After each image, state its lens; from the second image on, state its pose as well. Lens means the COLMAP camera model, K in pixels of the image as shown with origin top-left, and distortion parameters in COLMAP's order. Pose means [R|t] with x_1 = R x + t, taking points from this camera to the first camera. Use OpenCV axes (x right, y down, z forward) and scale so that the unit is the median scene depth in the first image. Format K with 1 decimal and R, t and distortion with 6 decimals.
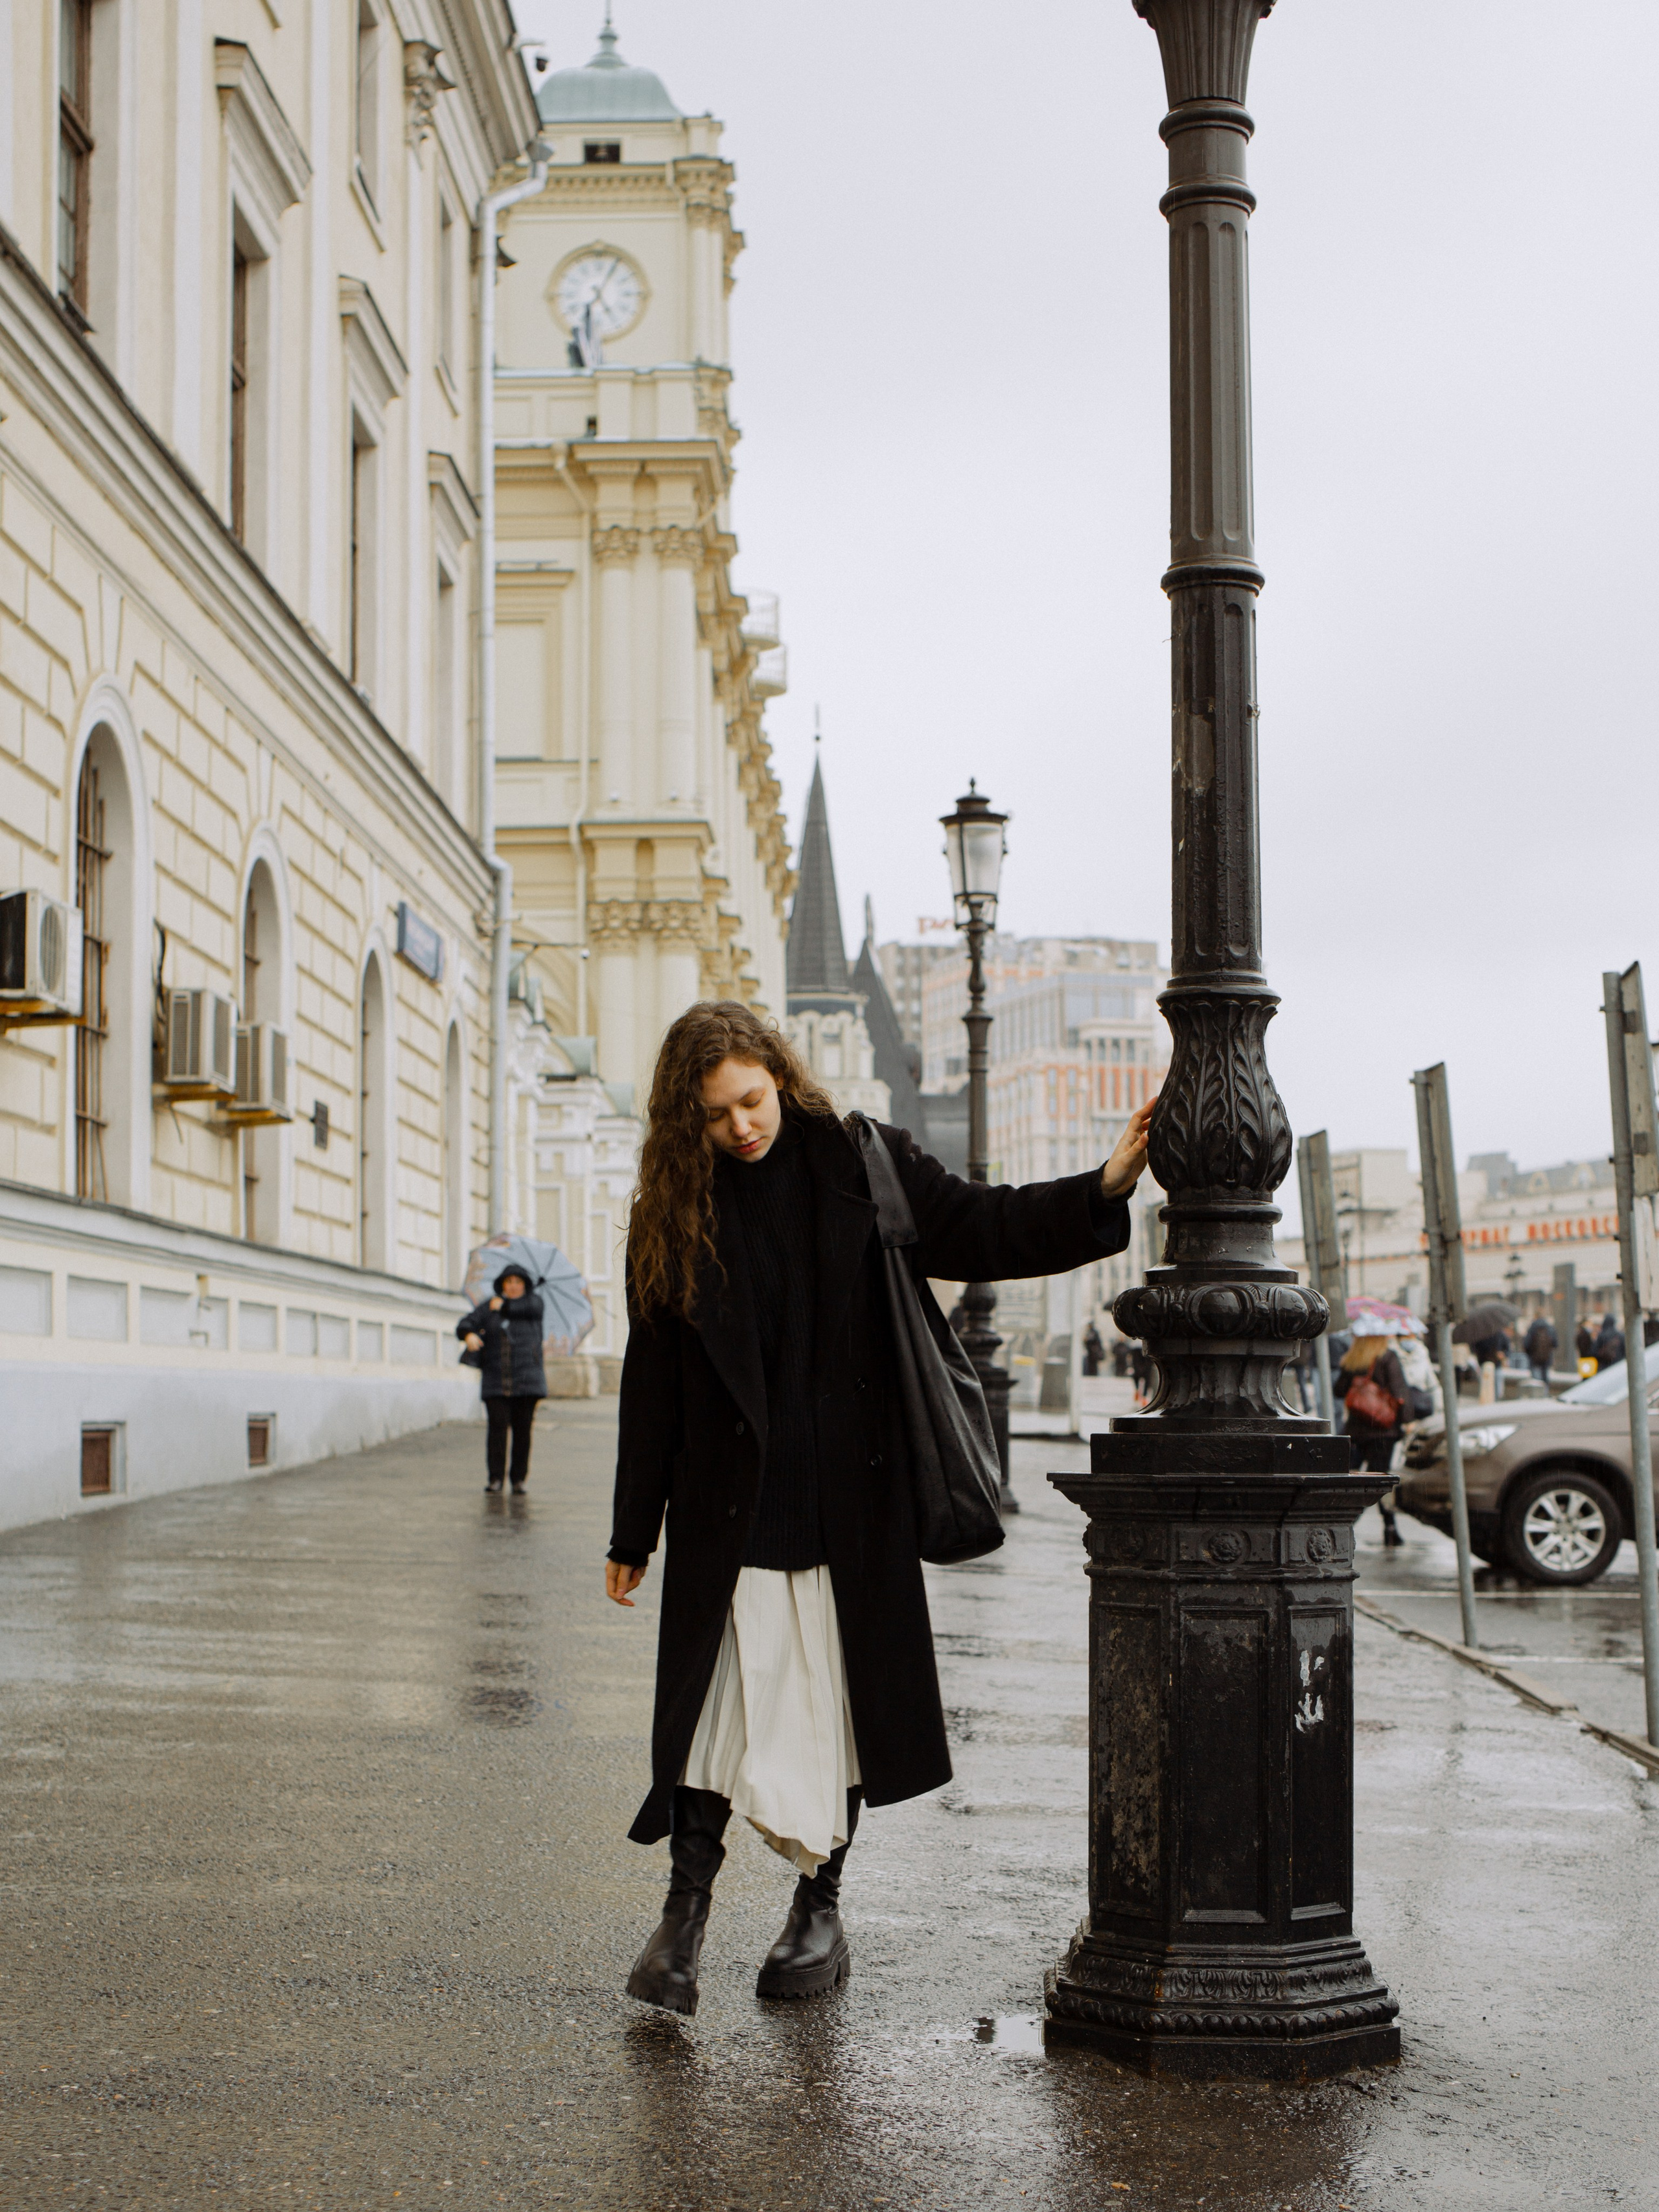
lens RADIAL K [[2986.9, 0, 829.5], [0, 2986.9, 1106.0], [0, 0, 1]] dist [-0.046684, 0.052897]
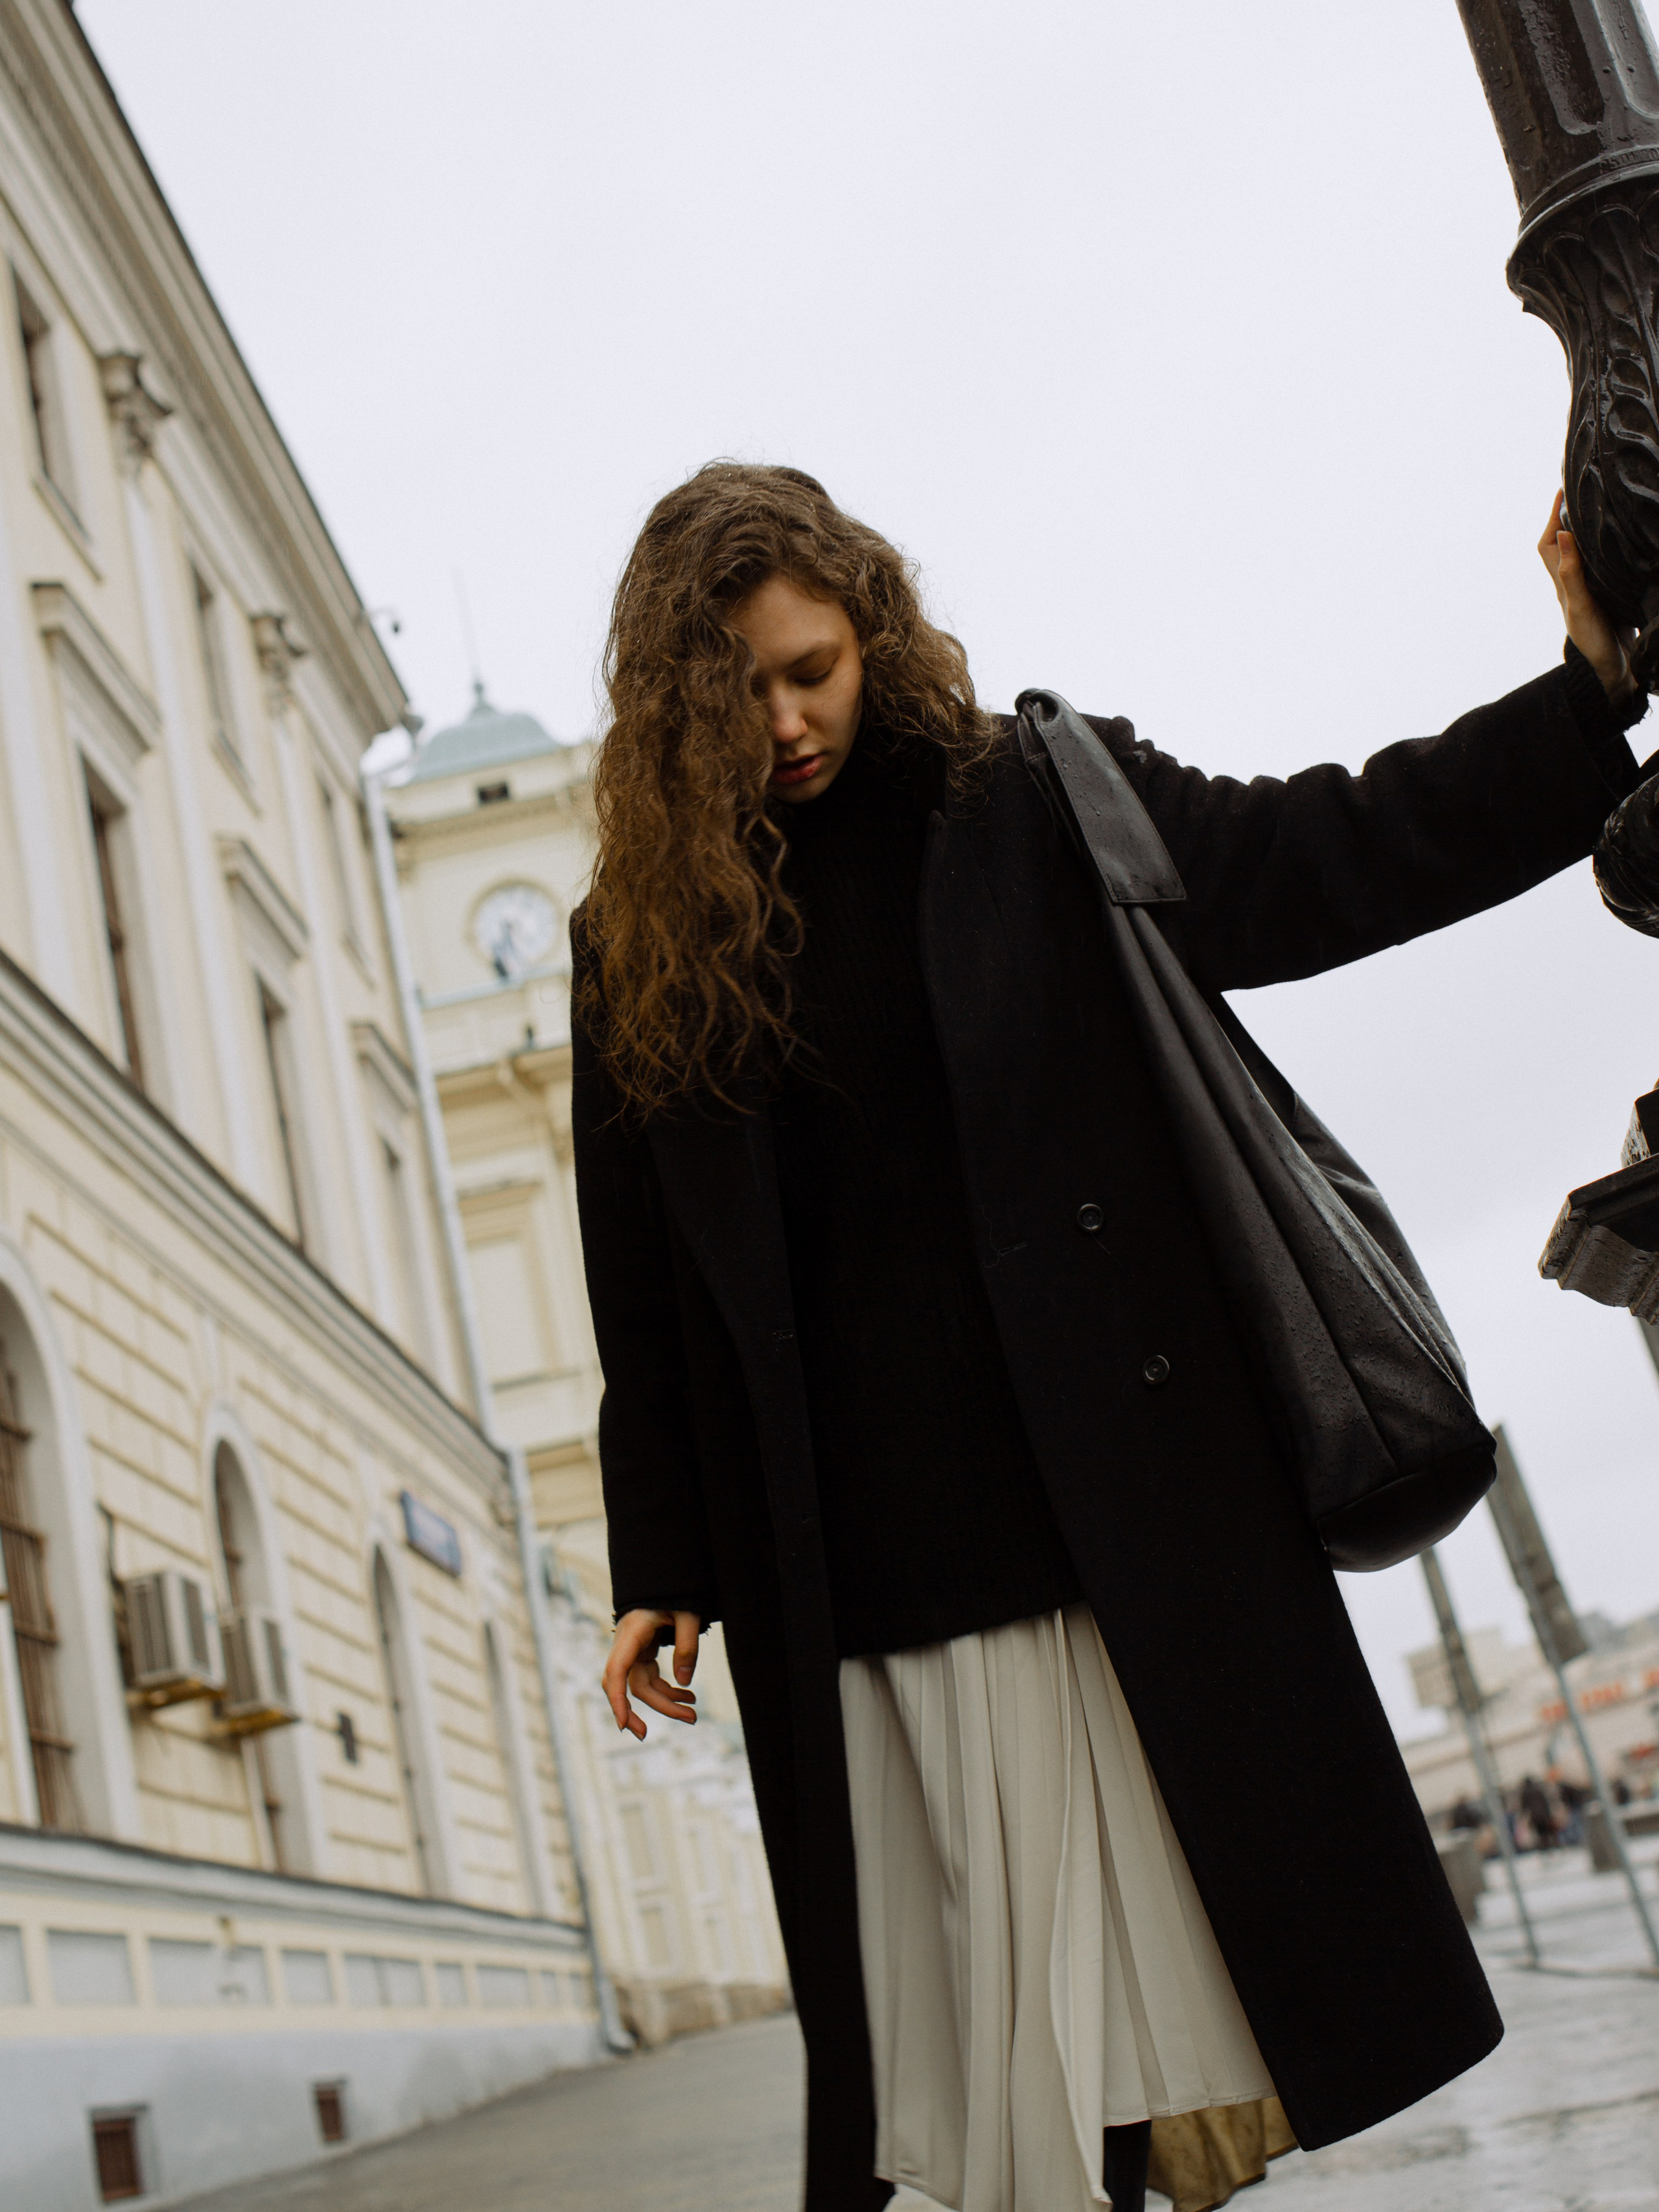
lens RADIAL K [[2986.9, 0, 829.5], [0, 2986.9, 1106.0], [0, 0, 1]] dist [-0.046684, 0.052897]
pose [[0.978351, -0.206326, 0.016071, -0.010082], [0.205128, 0.956519, -0.207348, 0.039766], [0.027409, 0.206156, 0.978135, 0.124293]]
